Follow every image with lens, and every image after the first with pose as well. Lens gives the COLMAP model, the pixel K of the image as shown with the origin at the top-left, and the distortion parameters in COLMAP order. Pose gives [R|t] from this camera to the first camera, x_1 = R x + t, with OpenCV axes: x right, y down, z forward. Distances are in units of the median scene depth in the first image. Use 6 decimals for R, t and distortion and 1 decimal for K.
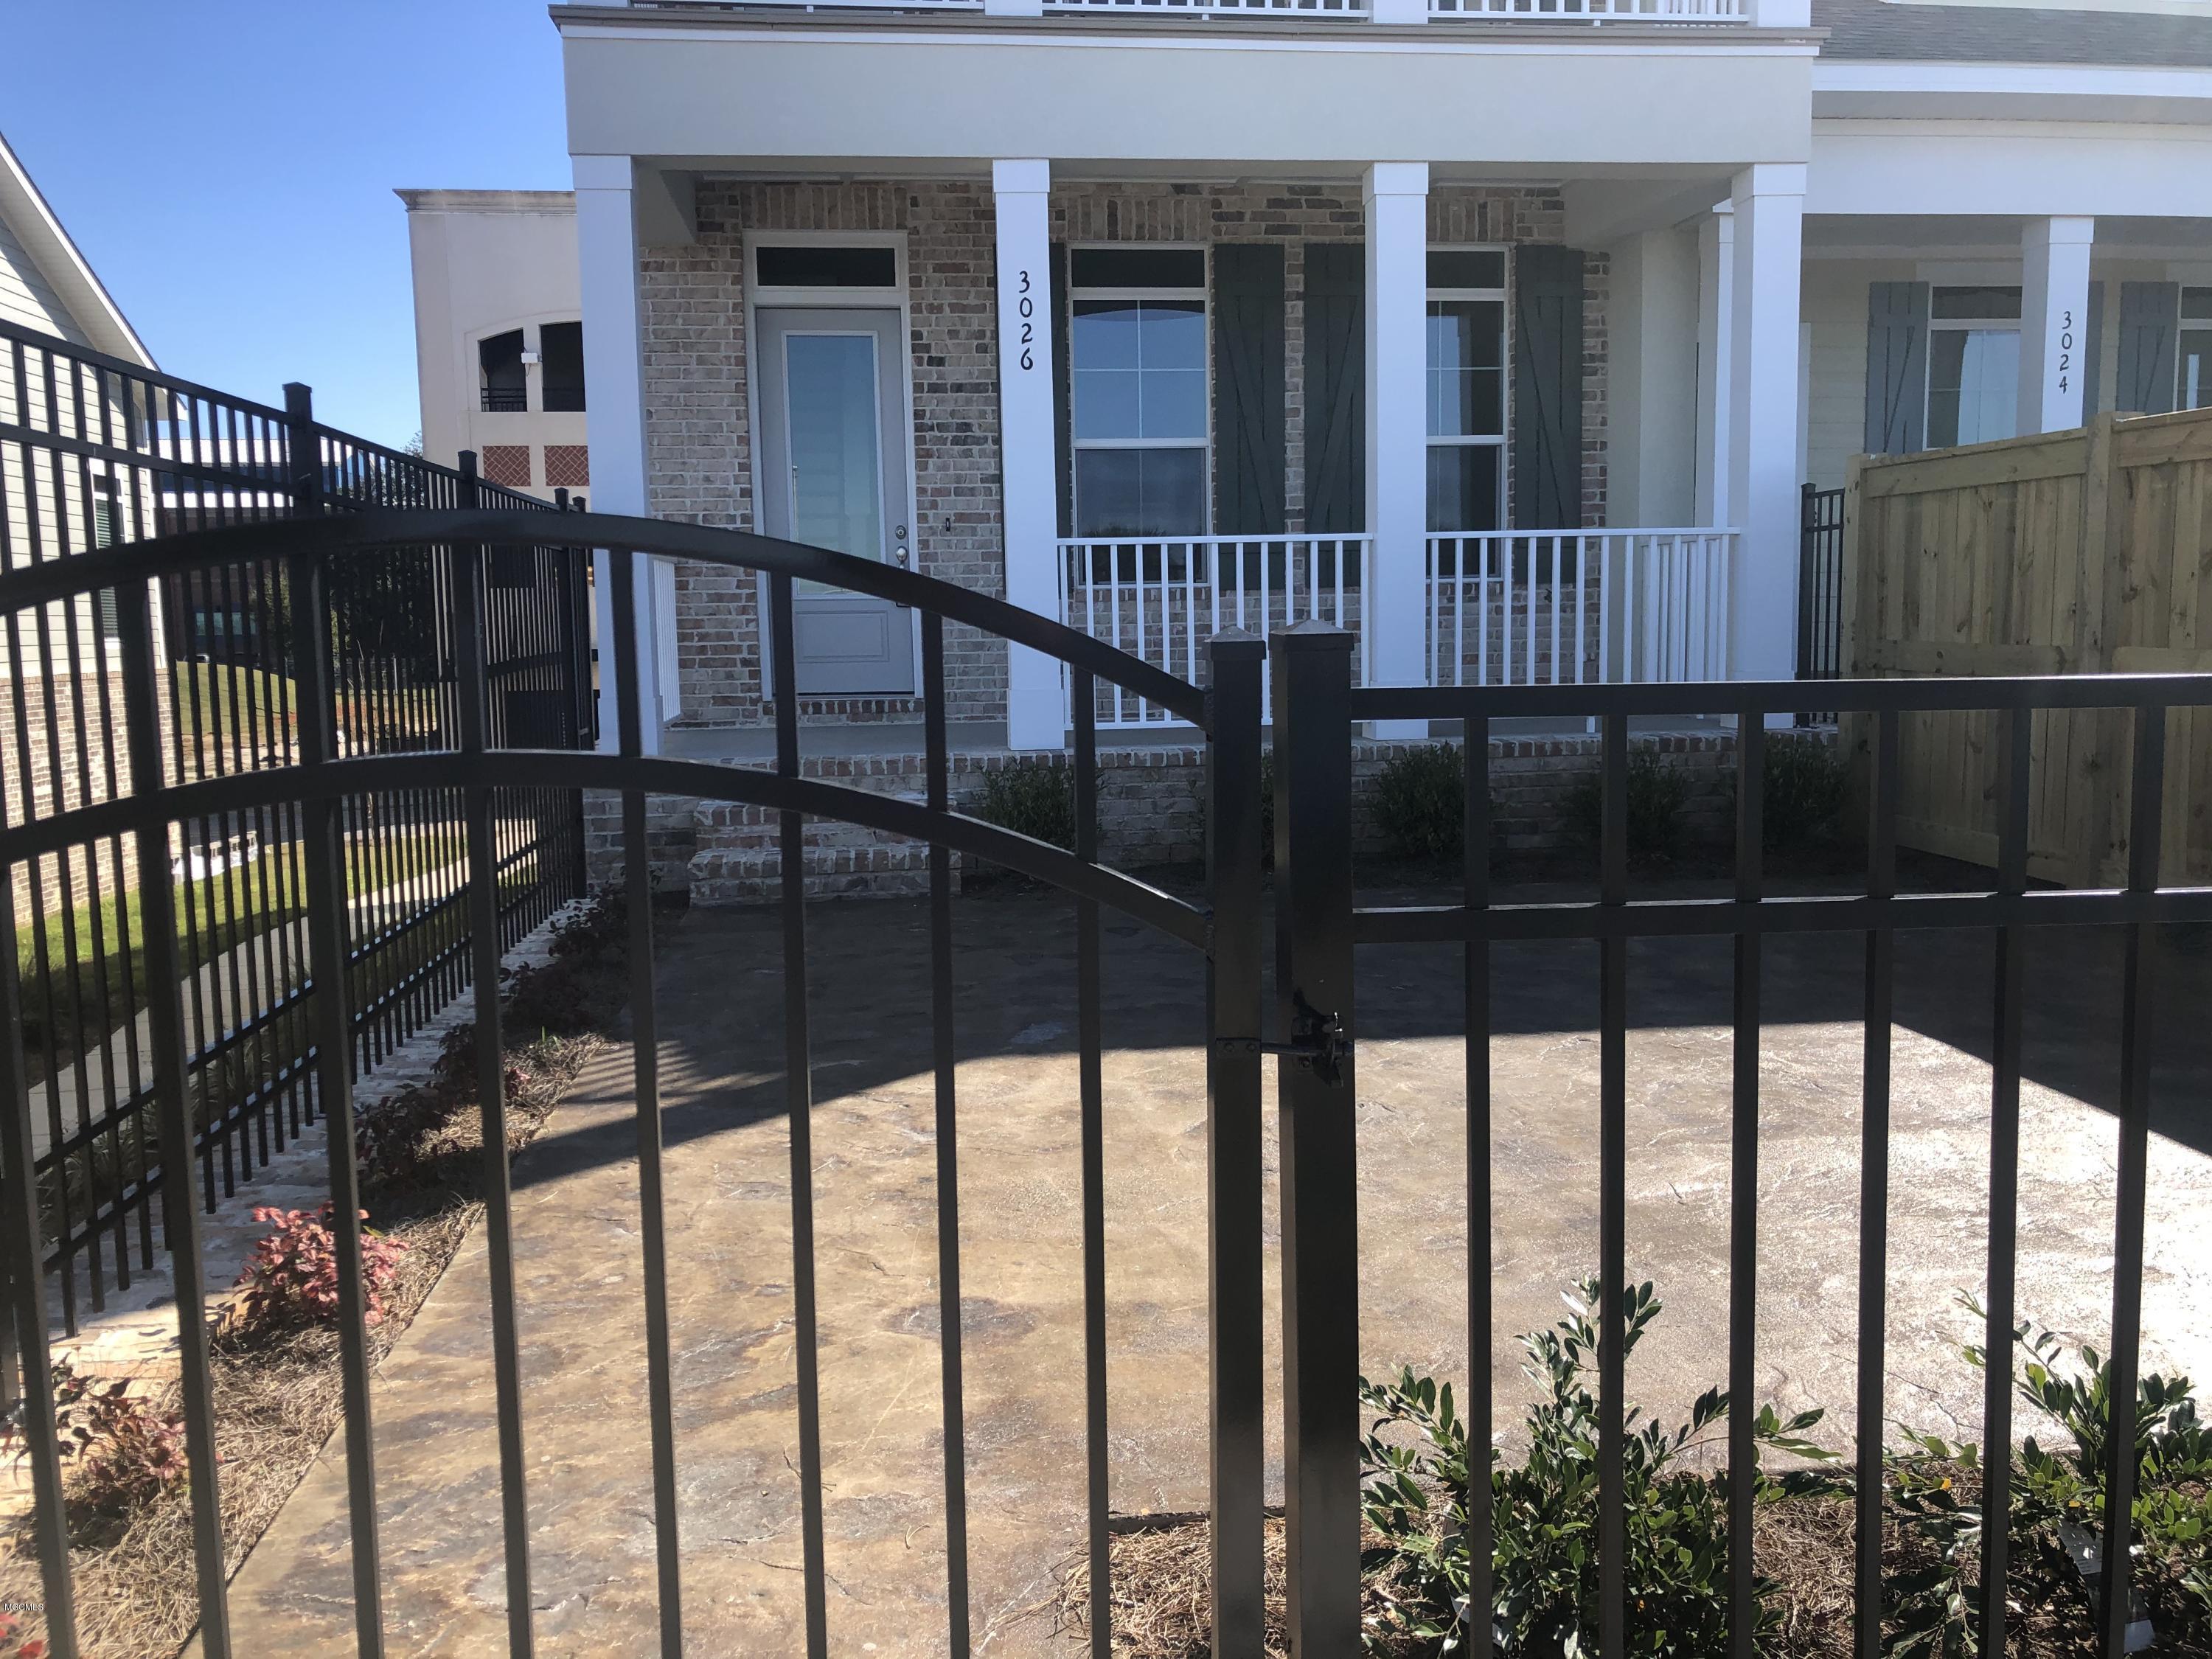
lens RADIAL K [[1803.1, 0, 1113.4], [0, 1803.1, 844.2], [0, 0, 1]] dist [0.030833, -0.037606]
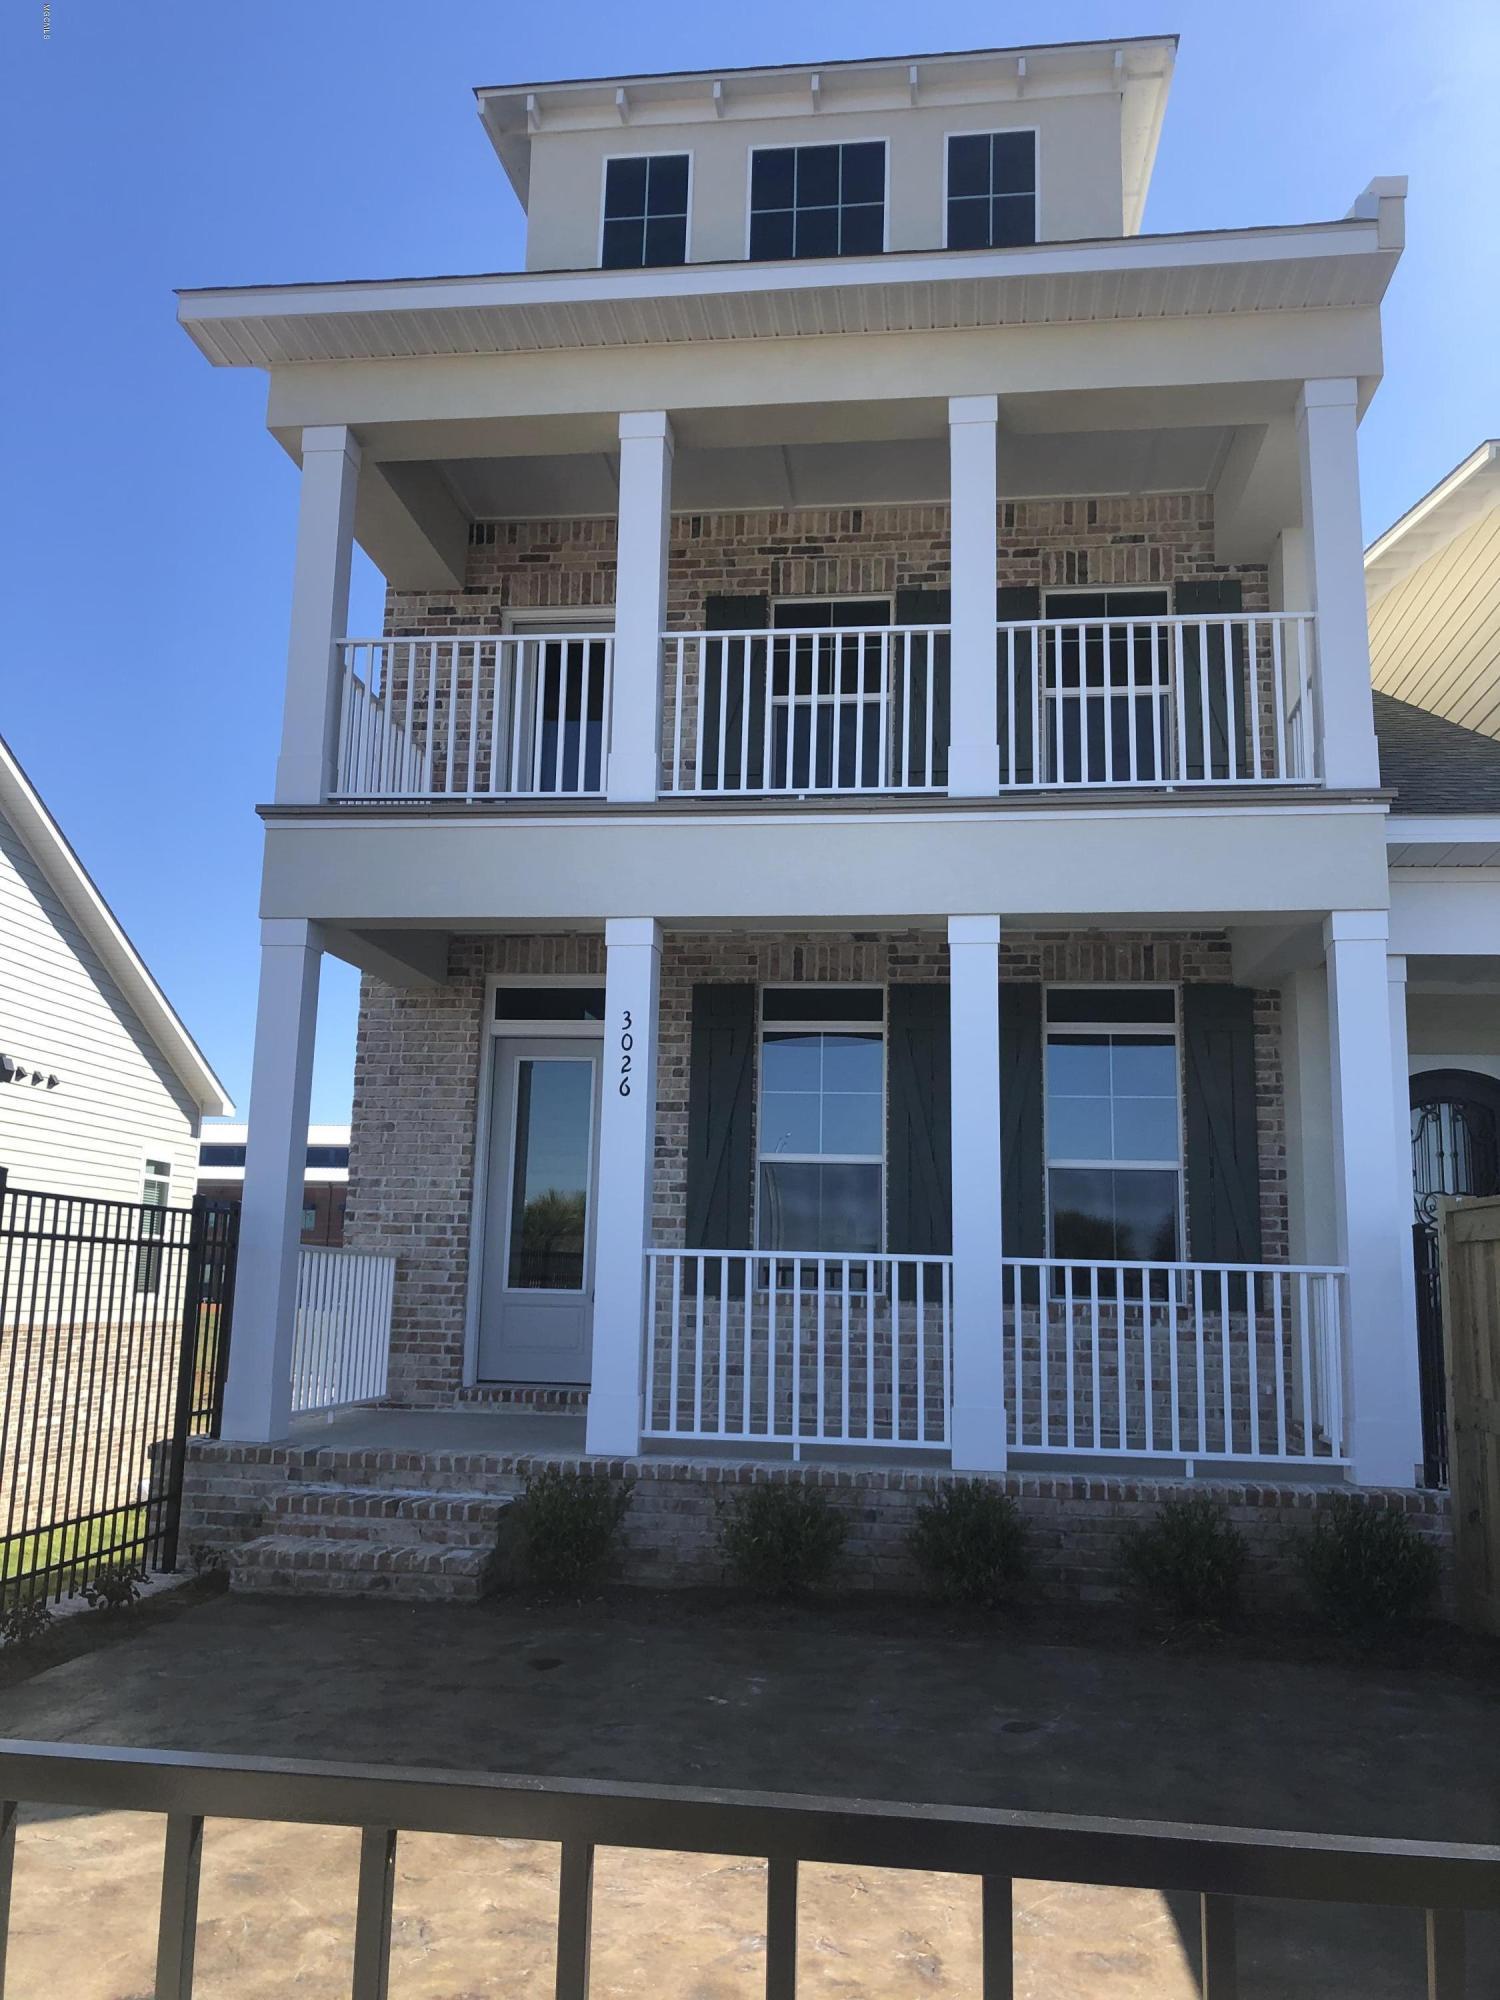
lens RADIAL K [[1630.3, 0, 756.5], [0, 1630.3, 992.5], [0, 0, 1]] dist [0.030833, -0.037606]
pose [[0.967808, -0.002181, -0.251681, 0.227939], [-0.074633, 0.952501, -0.295248, -0.029491], [0.240370, 0.304527, 0.921675, 0.072825]]
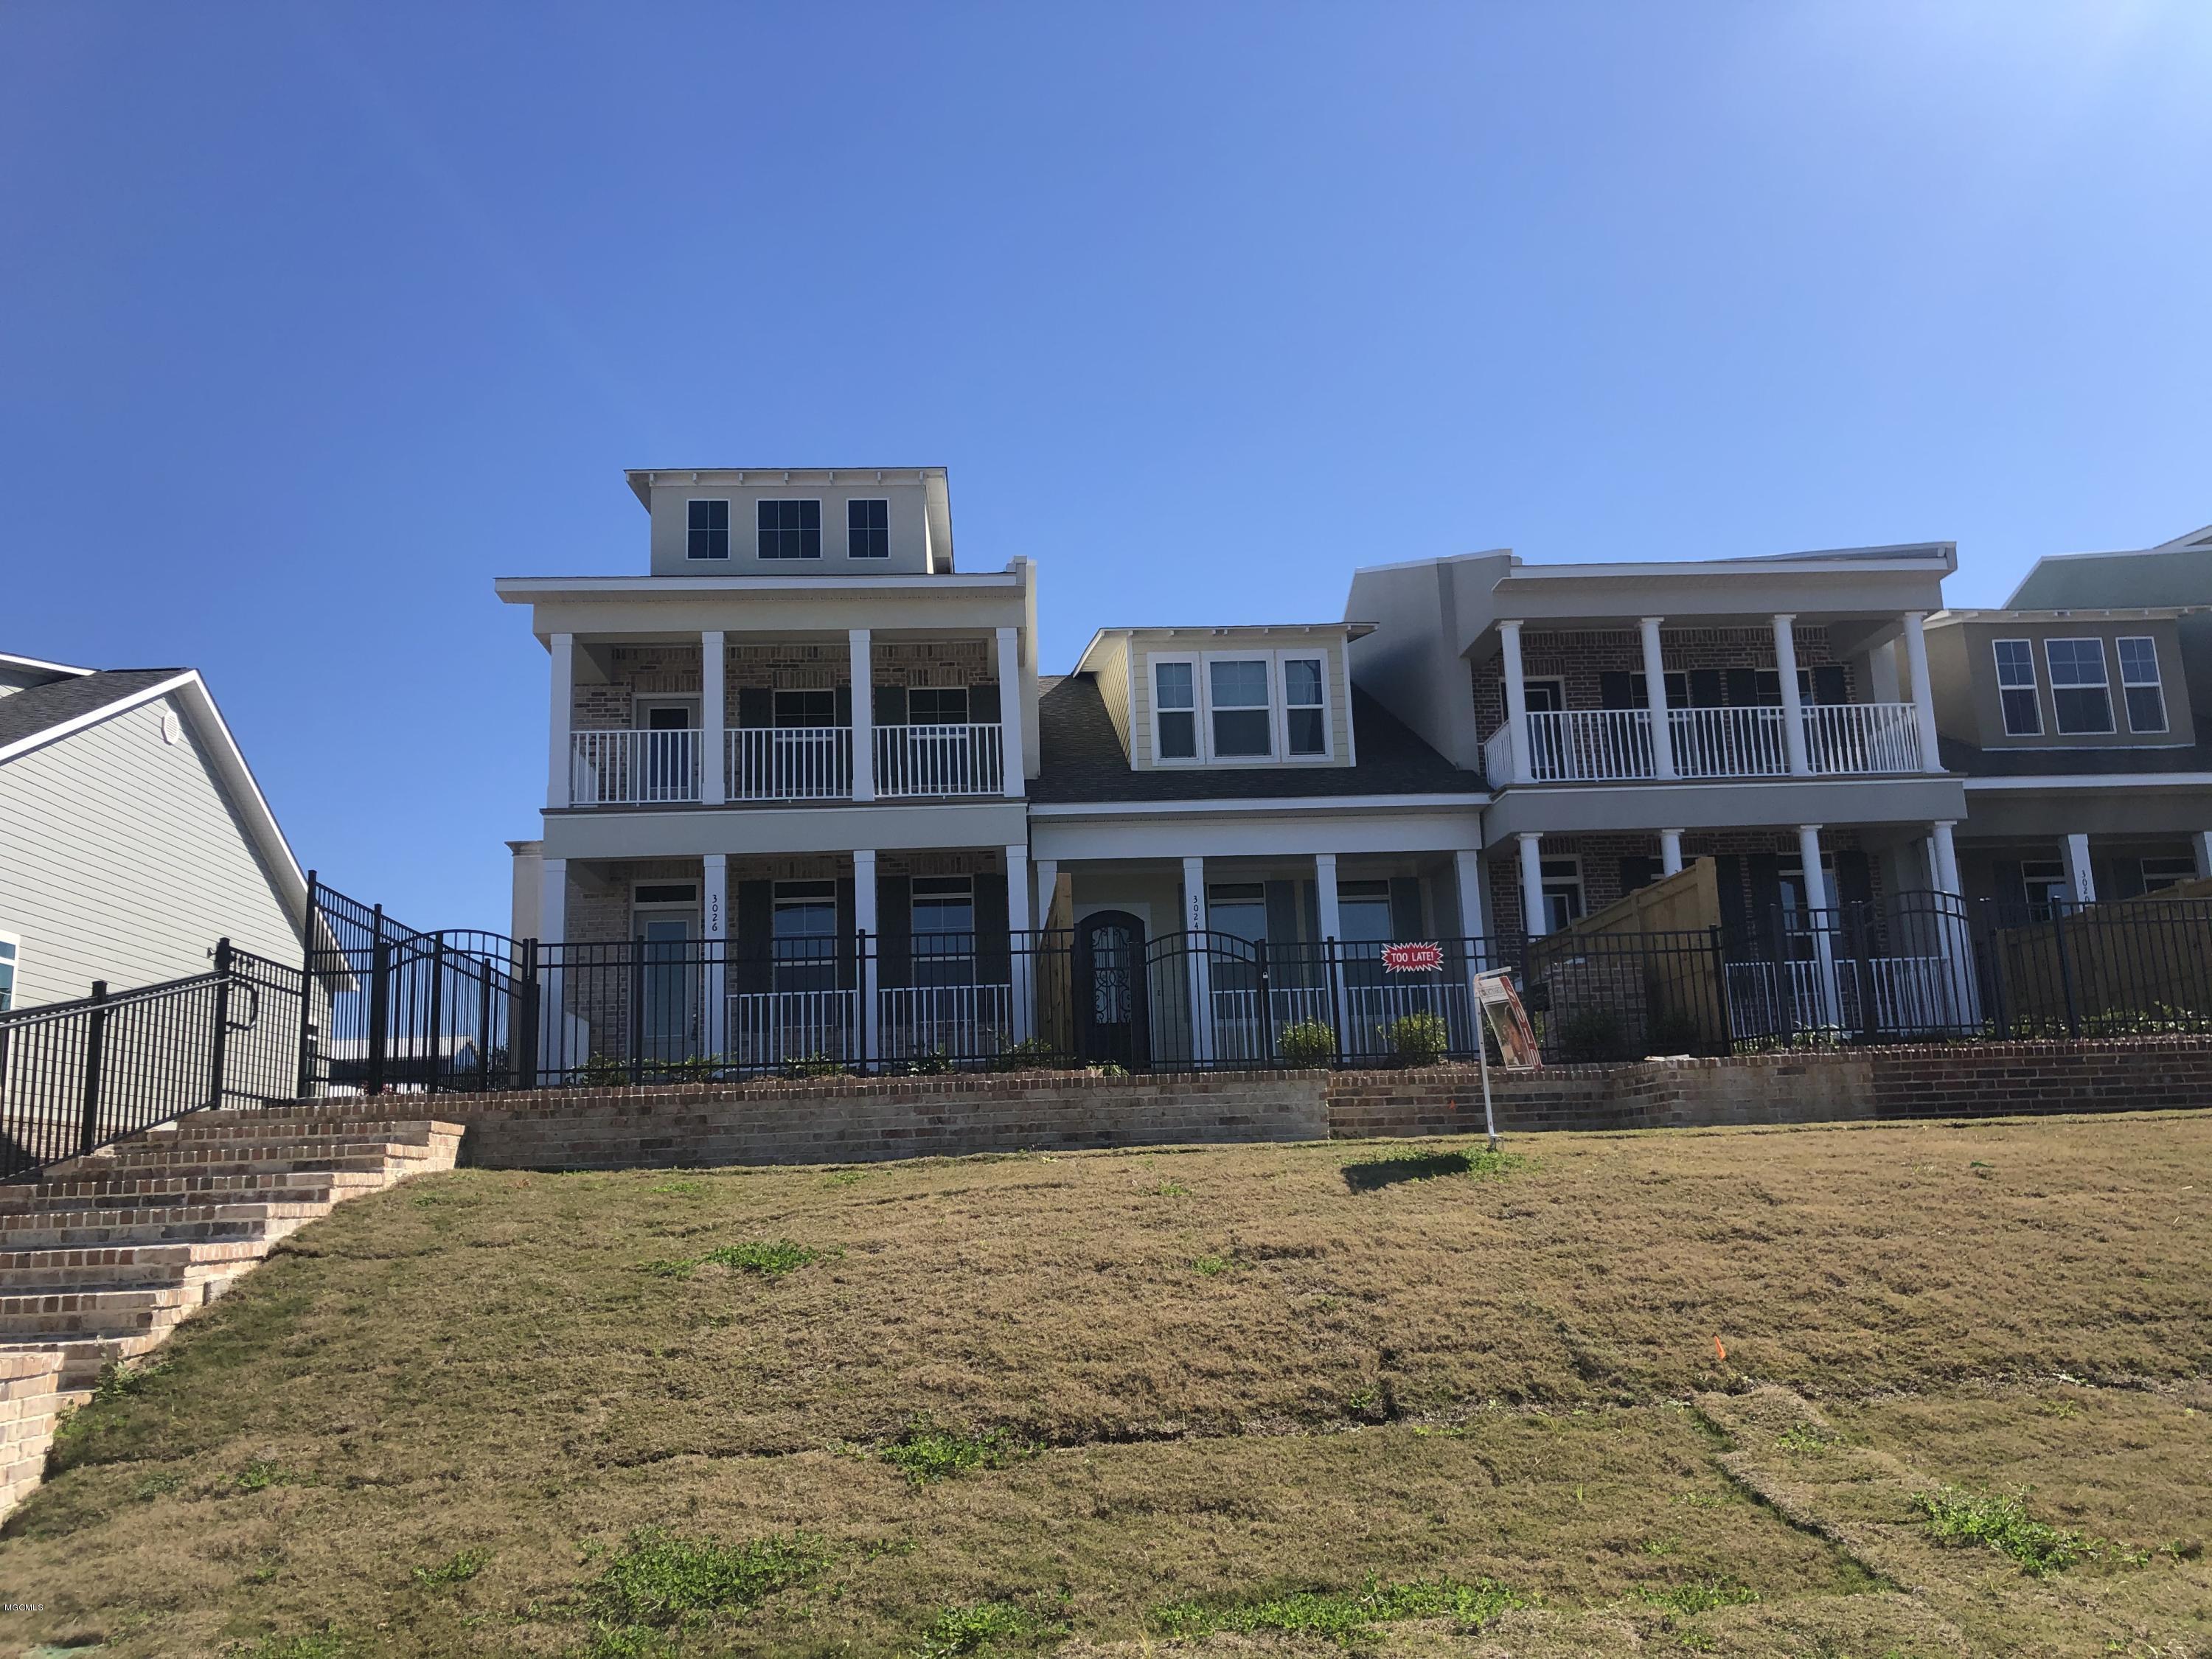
lens RADIAL K [[1803.1, 0, 1191.1], [0, 1803.1, 847.7], [0, 0, 1]] dist [0.030833, -0.037606]
pose [[0.999289, -0.032073, -0.019822, 0.557543], [0.024283, 0.949642, -0.312396, 0.361427], [0.028843, 0.311692, 0.949745, -1.187464]]
